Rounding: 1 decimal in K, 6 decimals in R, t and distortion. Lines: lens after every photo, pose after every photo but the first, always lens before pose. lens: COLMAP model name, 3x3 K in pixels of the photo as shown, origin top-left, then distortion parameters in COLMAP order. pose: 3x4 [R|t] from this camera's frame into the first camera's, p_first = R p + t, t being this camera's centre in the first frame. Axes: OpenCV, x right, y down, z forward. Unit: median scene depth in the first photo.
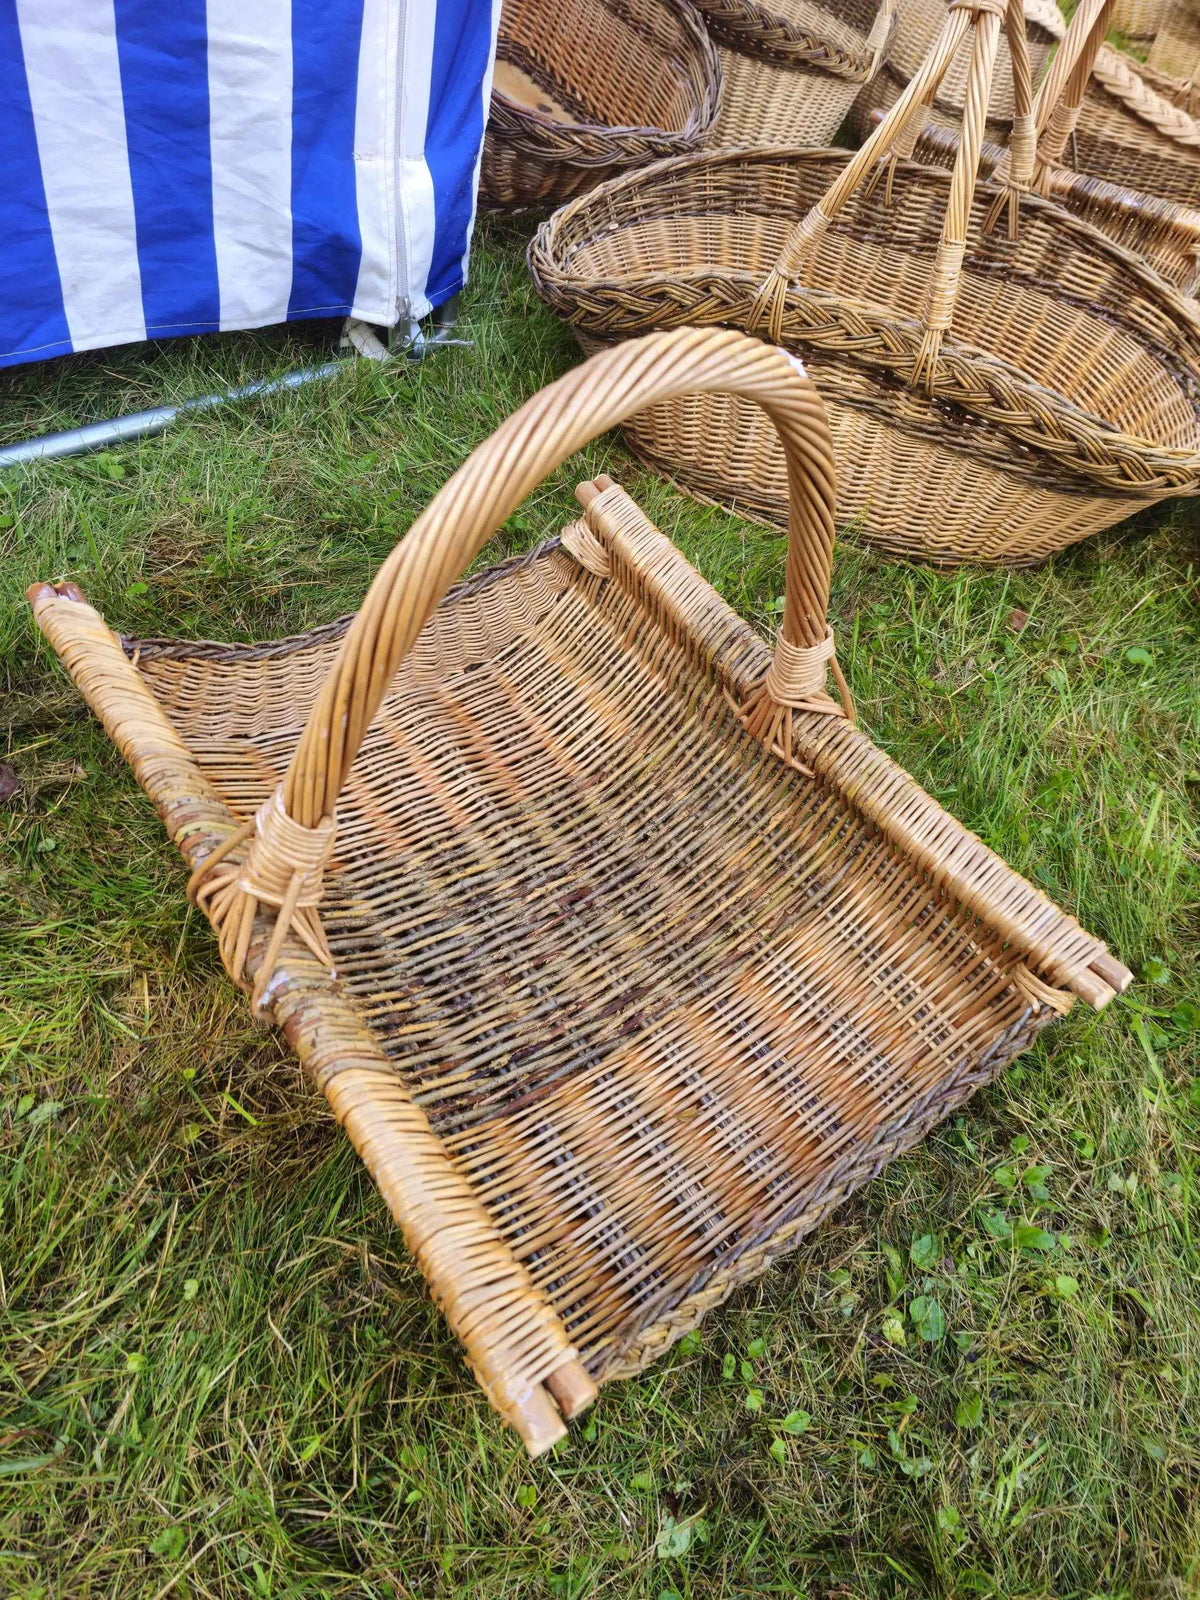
lens RADIAL K [[1099.1, 0, 600.0], [0, 1099.1, 800.0], [0, 0, 1]] dist [0.056282, -0.051631]
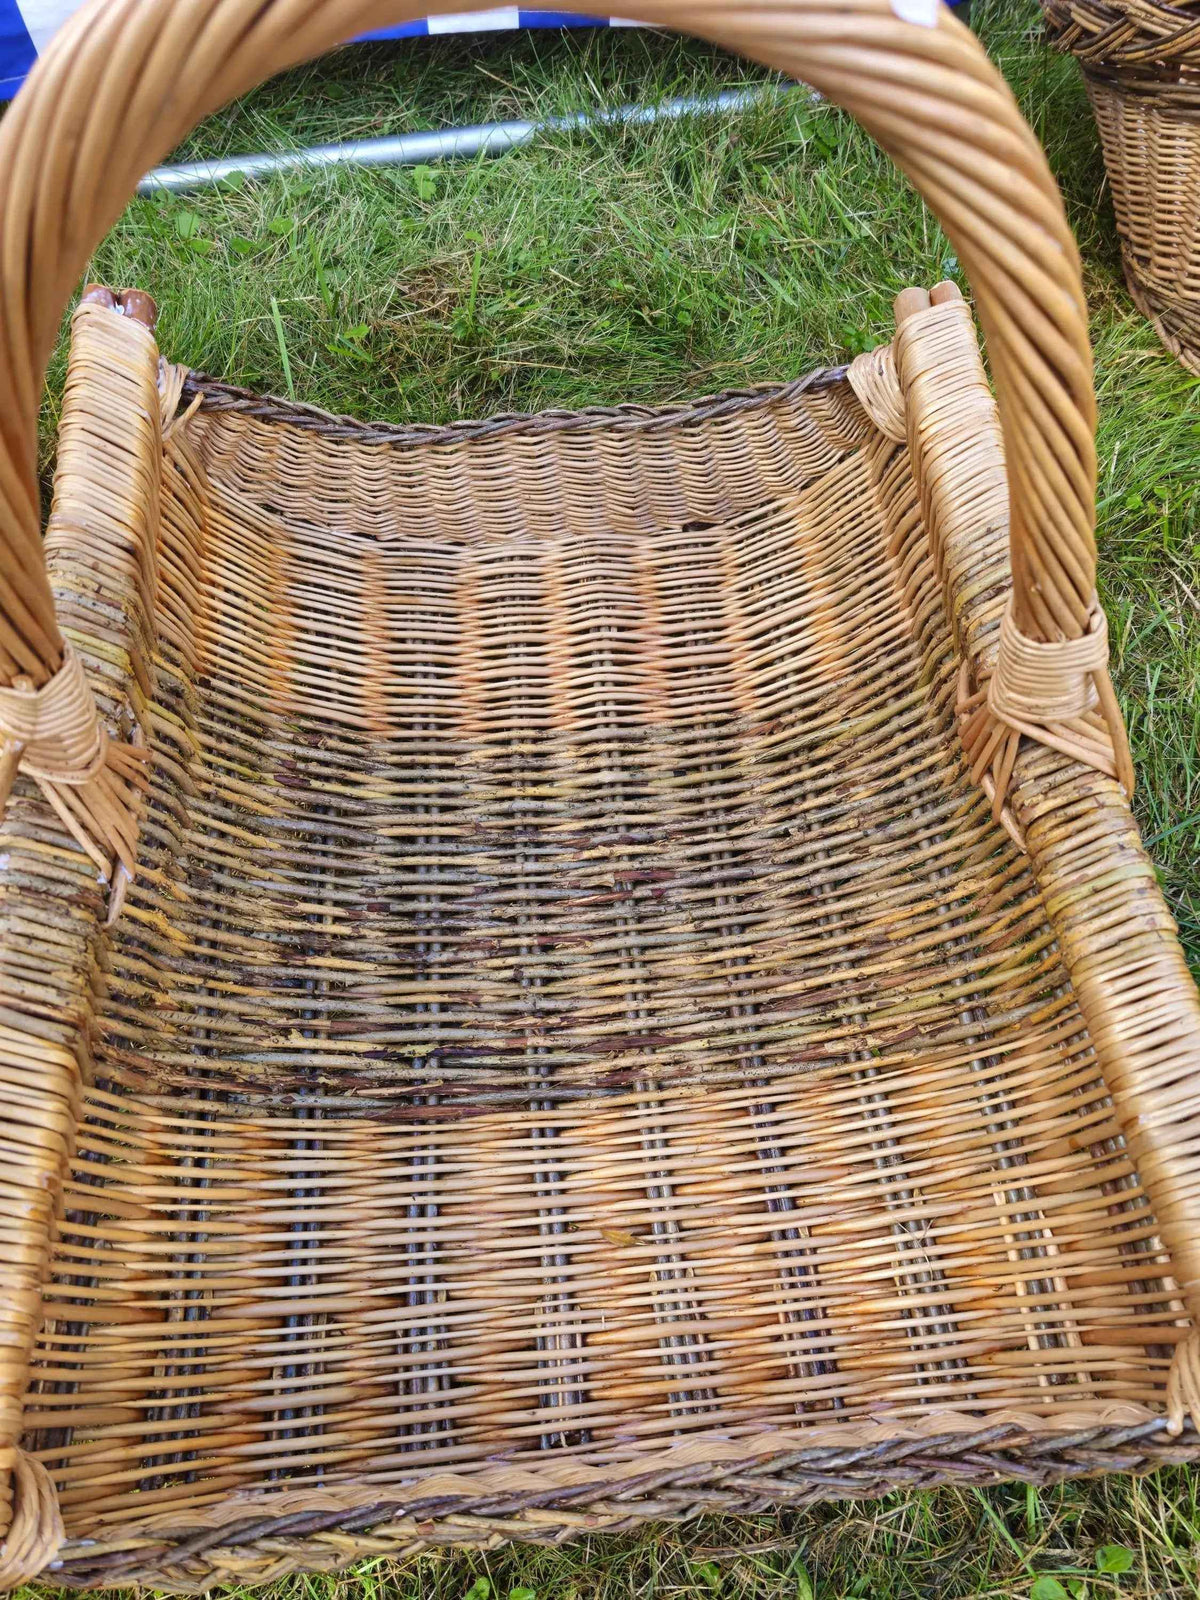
lens RADIAL K [[1133.9, 0, 525.9], [0, 1133.9, 806.9], [0, 0, 1]] dist [0.062064, -0.092275]
pose [[0.838875, 0.357737, -0.410260, 0.204318], [-0.290337, 0.931604, 0.218674, -0.095937], [0.460428, -0.064326, 0.885363, 0.318145]]
